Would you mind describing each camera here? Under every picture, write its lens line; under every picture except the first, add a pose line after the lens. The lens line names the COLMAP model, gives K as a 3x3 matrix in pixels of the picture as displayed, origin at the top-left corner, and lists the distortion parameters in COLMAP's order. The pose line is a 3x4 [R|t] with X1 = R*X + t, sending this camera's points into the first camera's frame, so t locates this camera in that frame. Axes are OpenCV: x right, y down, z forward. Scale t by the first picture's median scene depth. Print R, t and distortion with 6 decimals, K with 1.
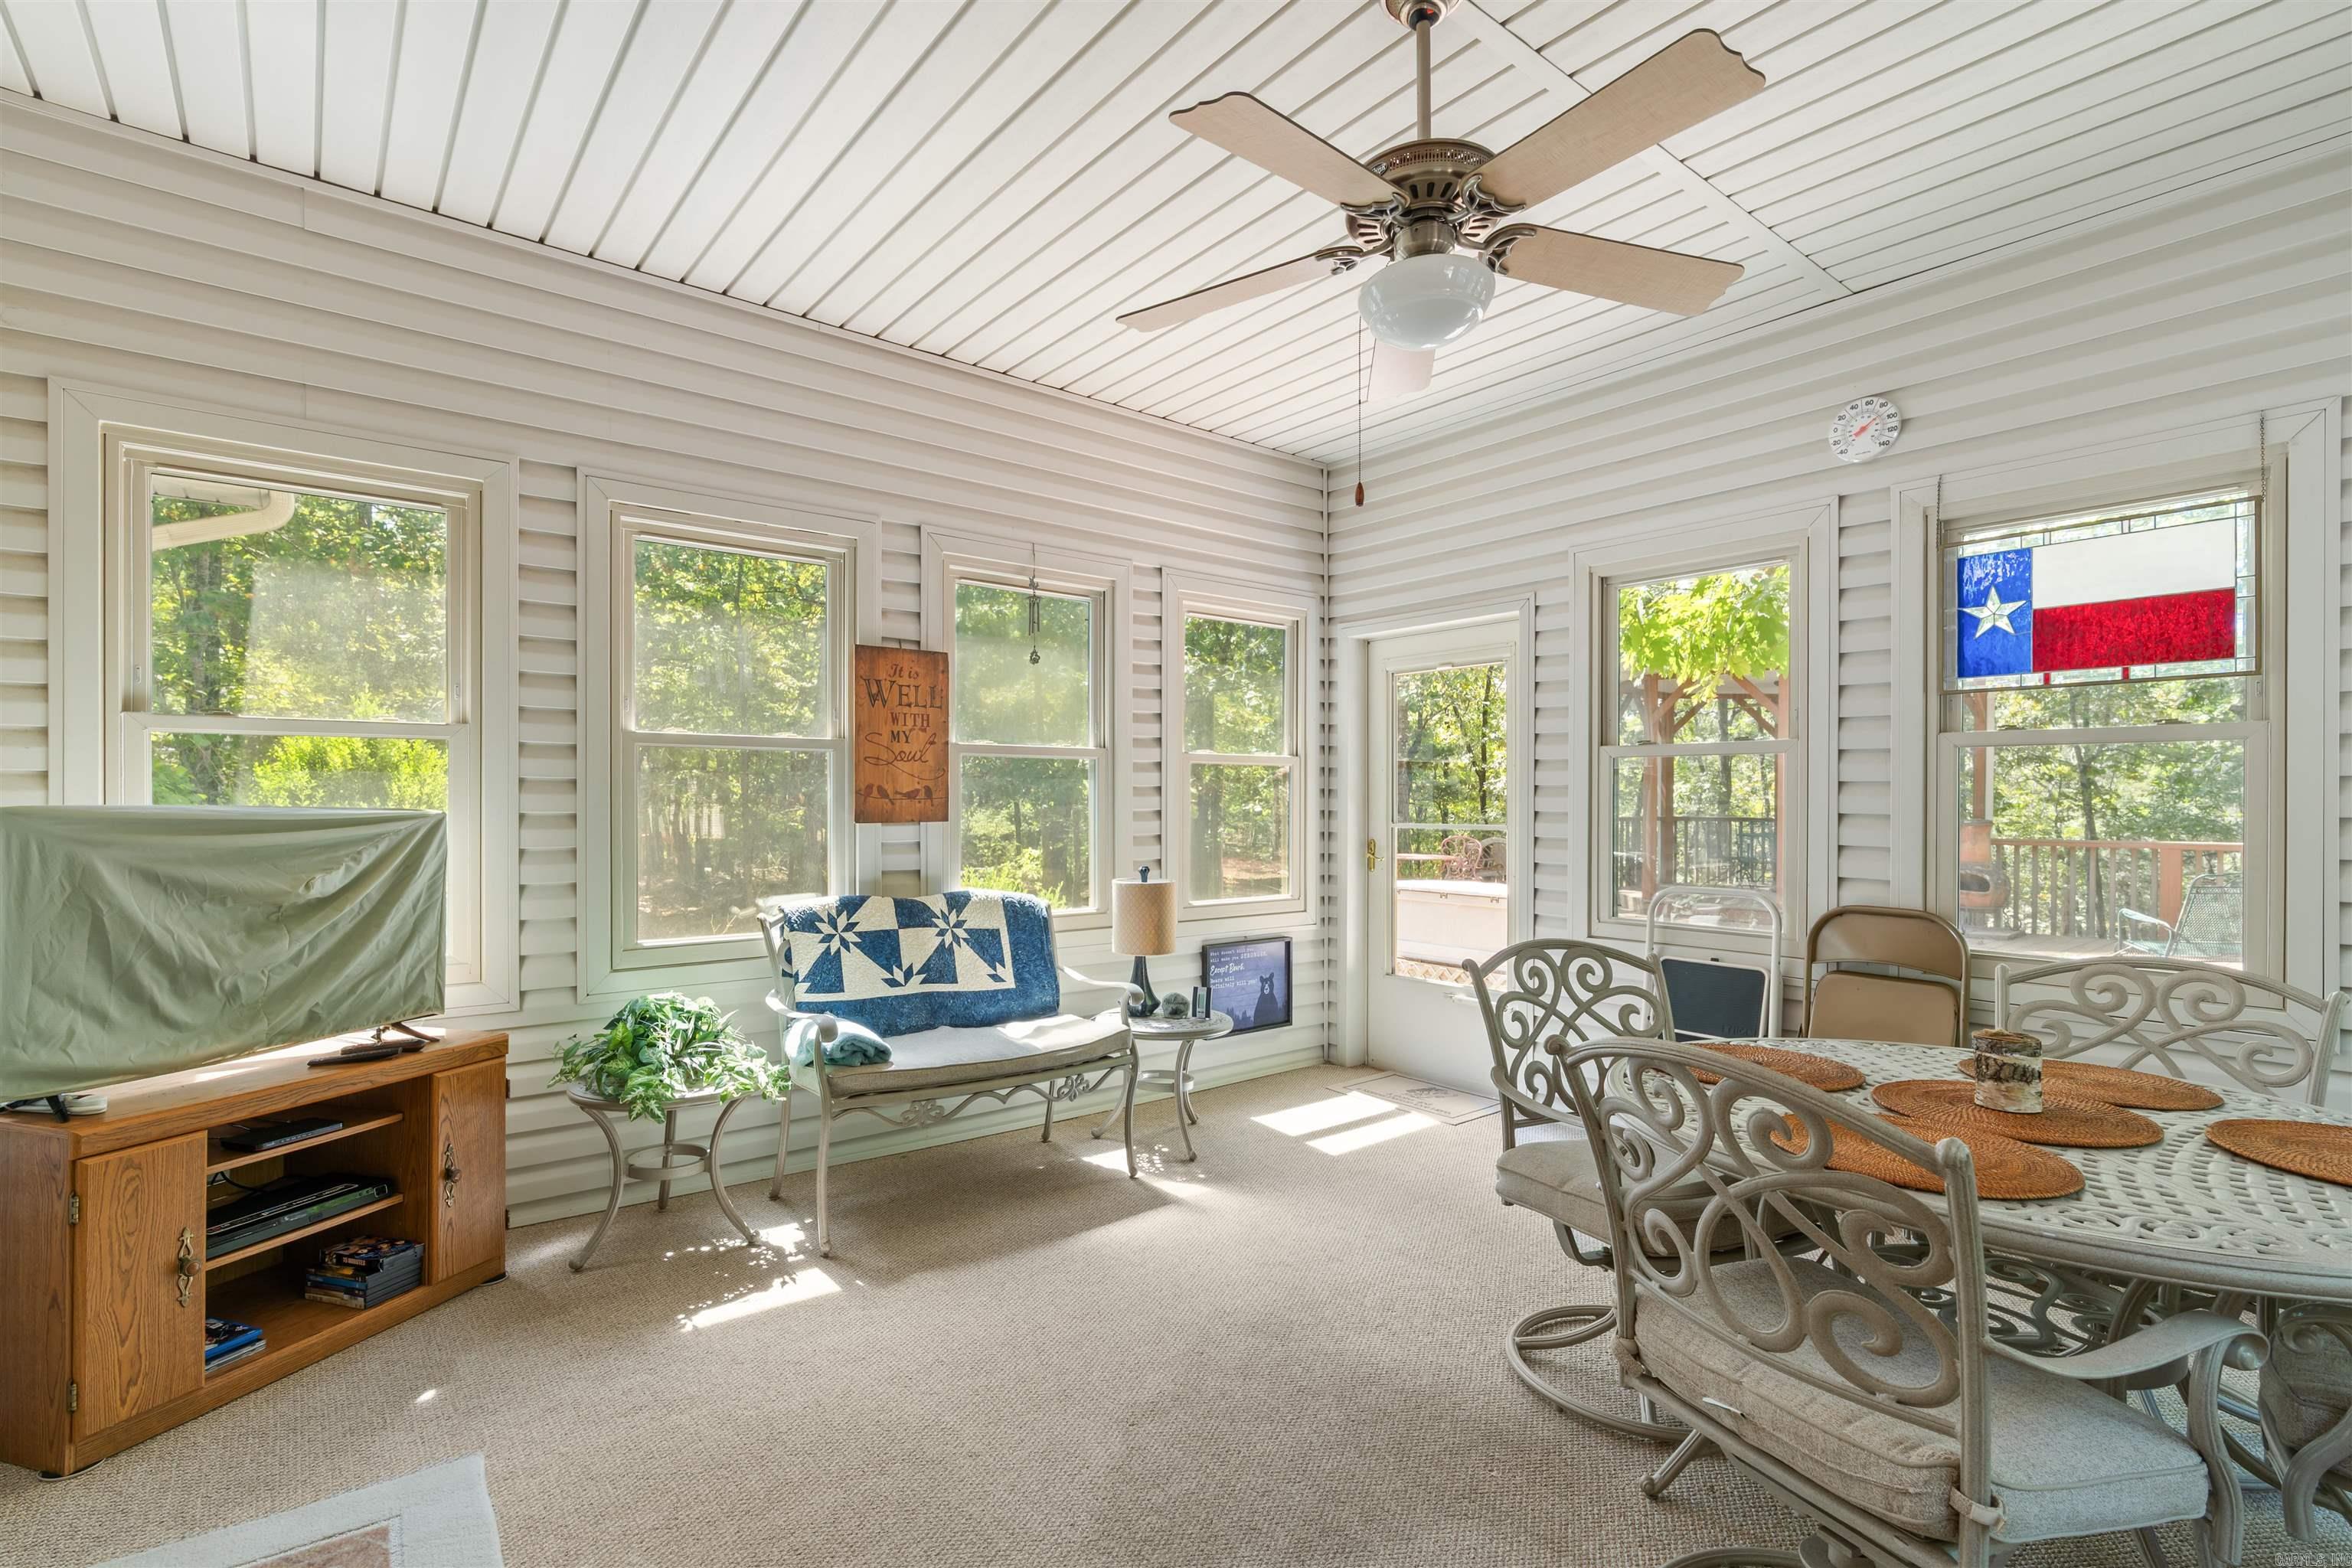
lens RADIAL K [[1083.4, 0, 1177.7], [0, 1083.4, 794.6], [0, 0, 1]] dist [-0.003823, 0.000060]
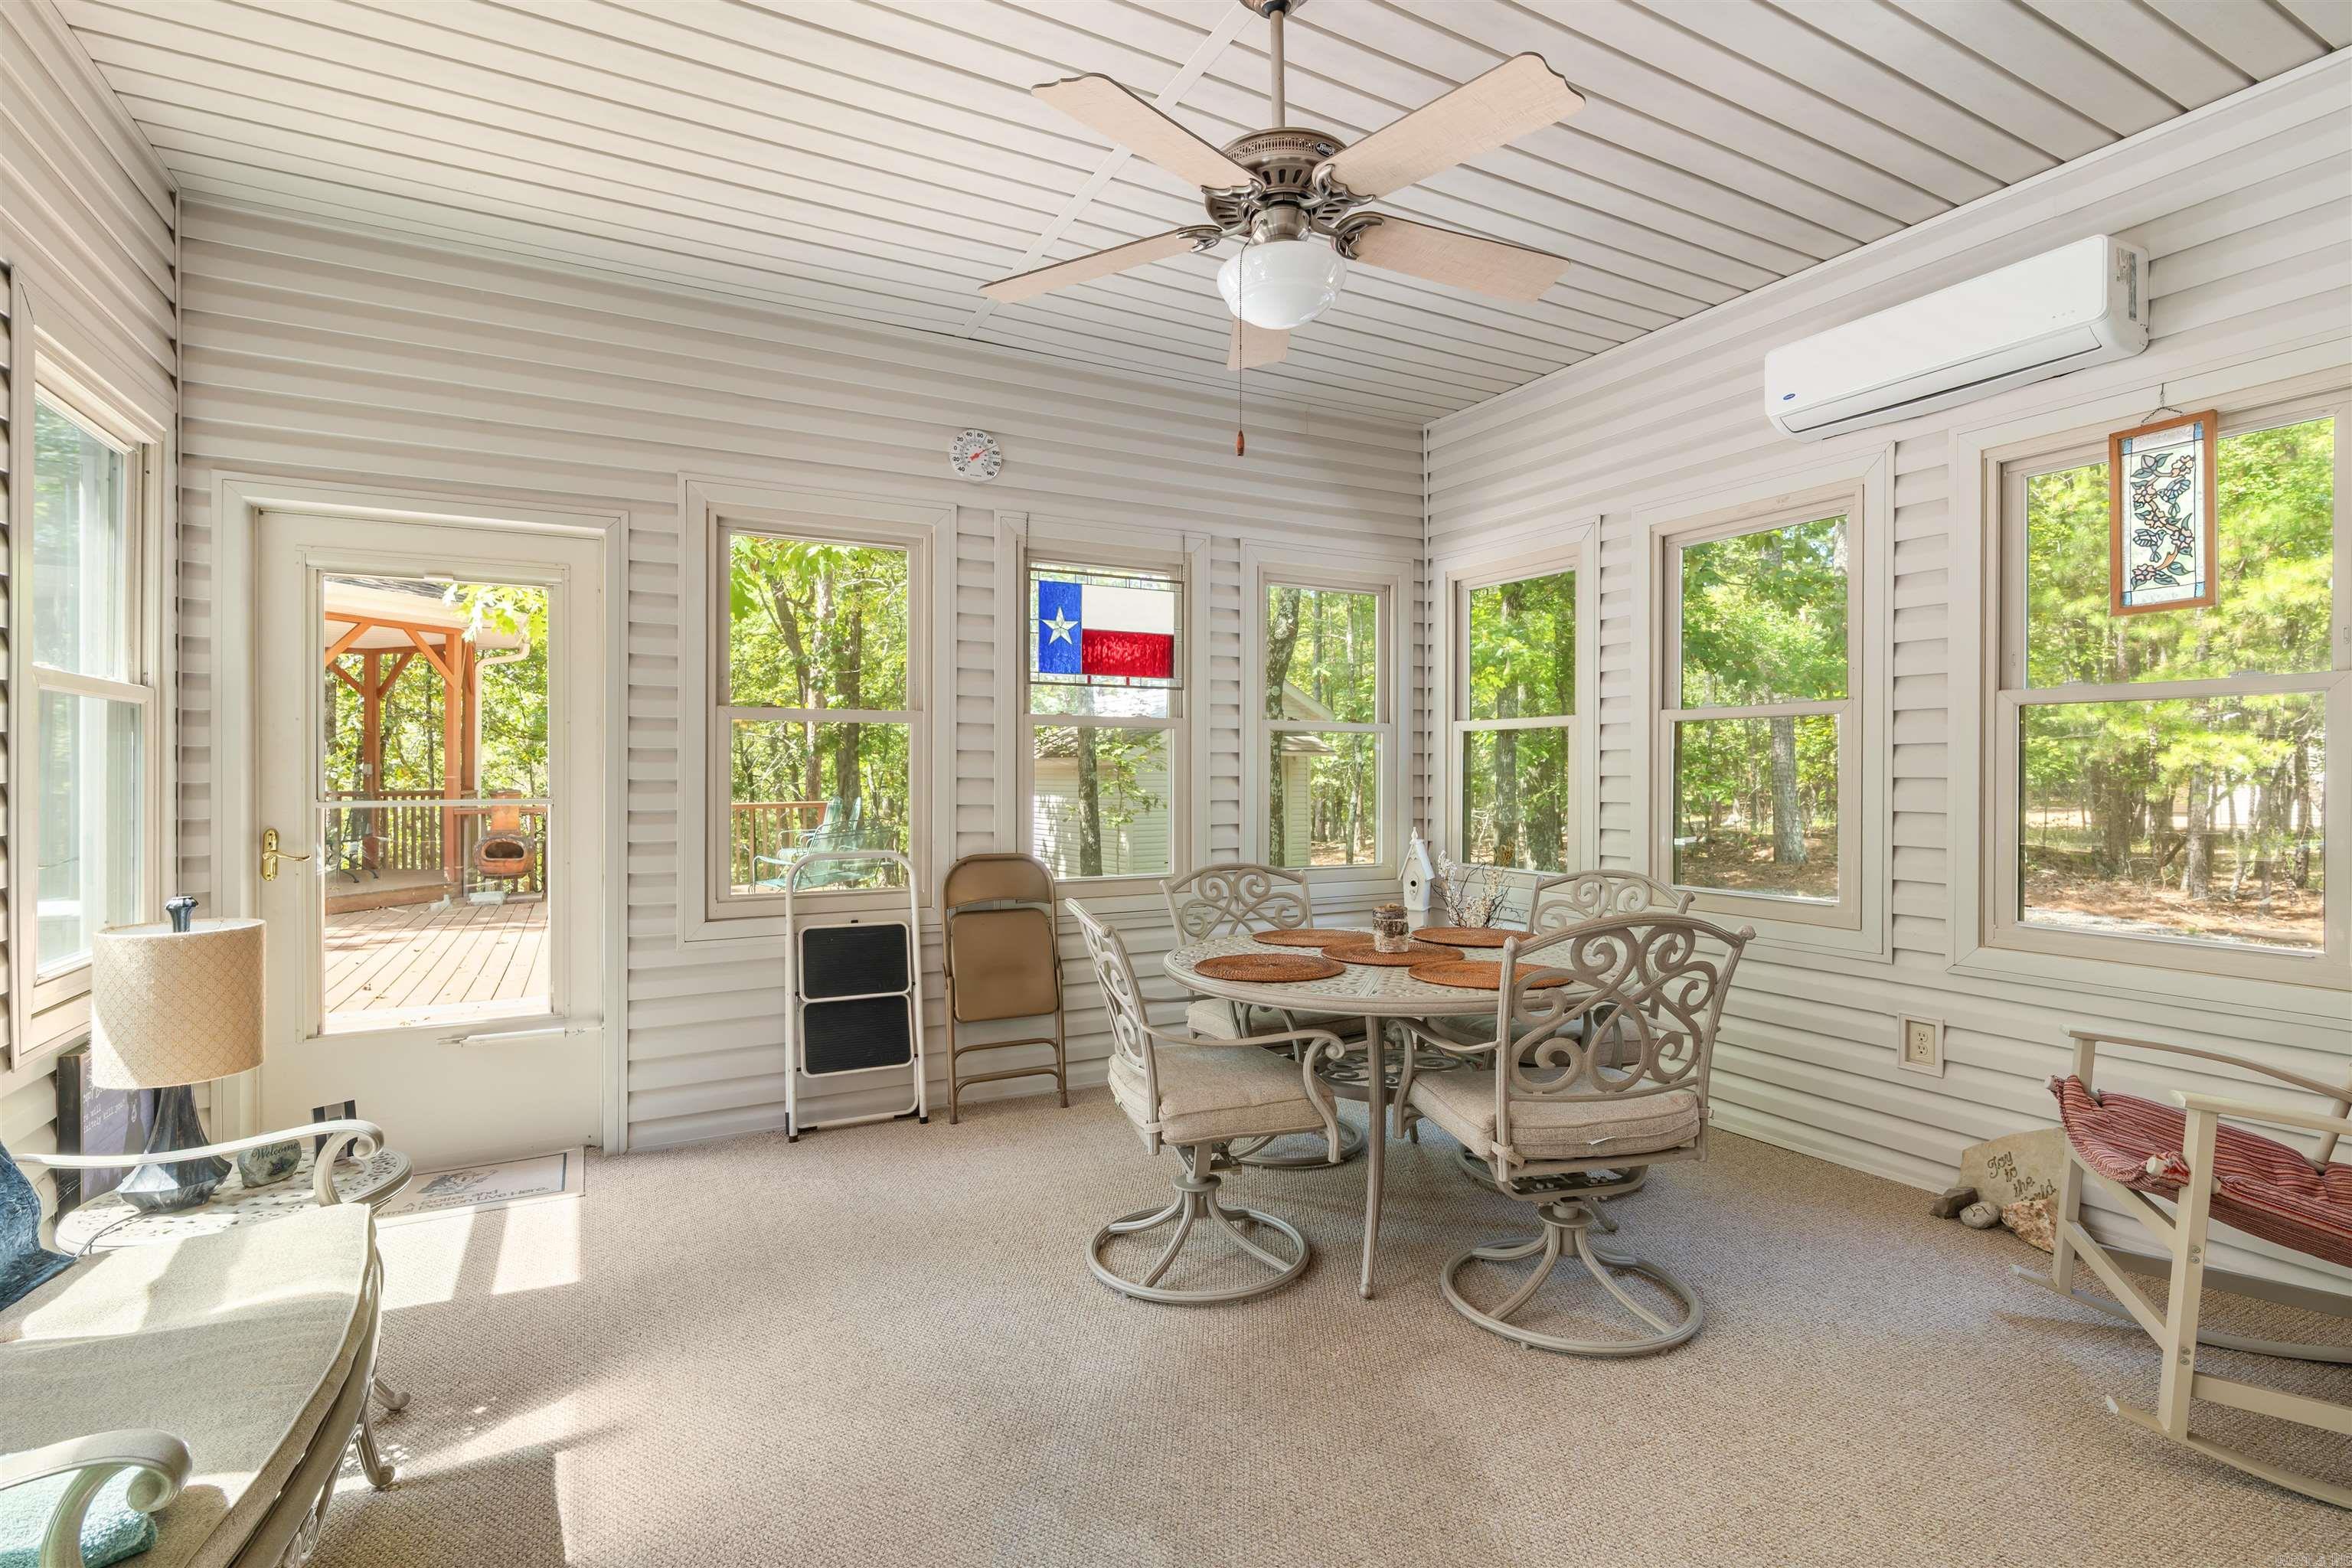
lens RADIAL K [[1083.4, 0, 1172.7], [0, 1083.4, 772.5], [0, 0, 1]] dist [-0.003823, 0.000060]
pose [[0.192089, -0.003731, 0.981370, -0.522212], [-0.003055, 0.999986, 0.004400, 0.006693], [-0.981373, -0.003843, 0.192075, 0.579183]]
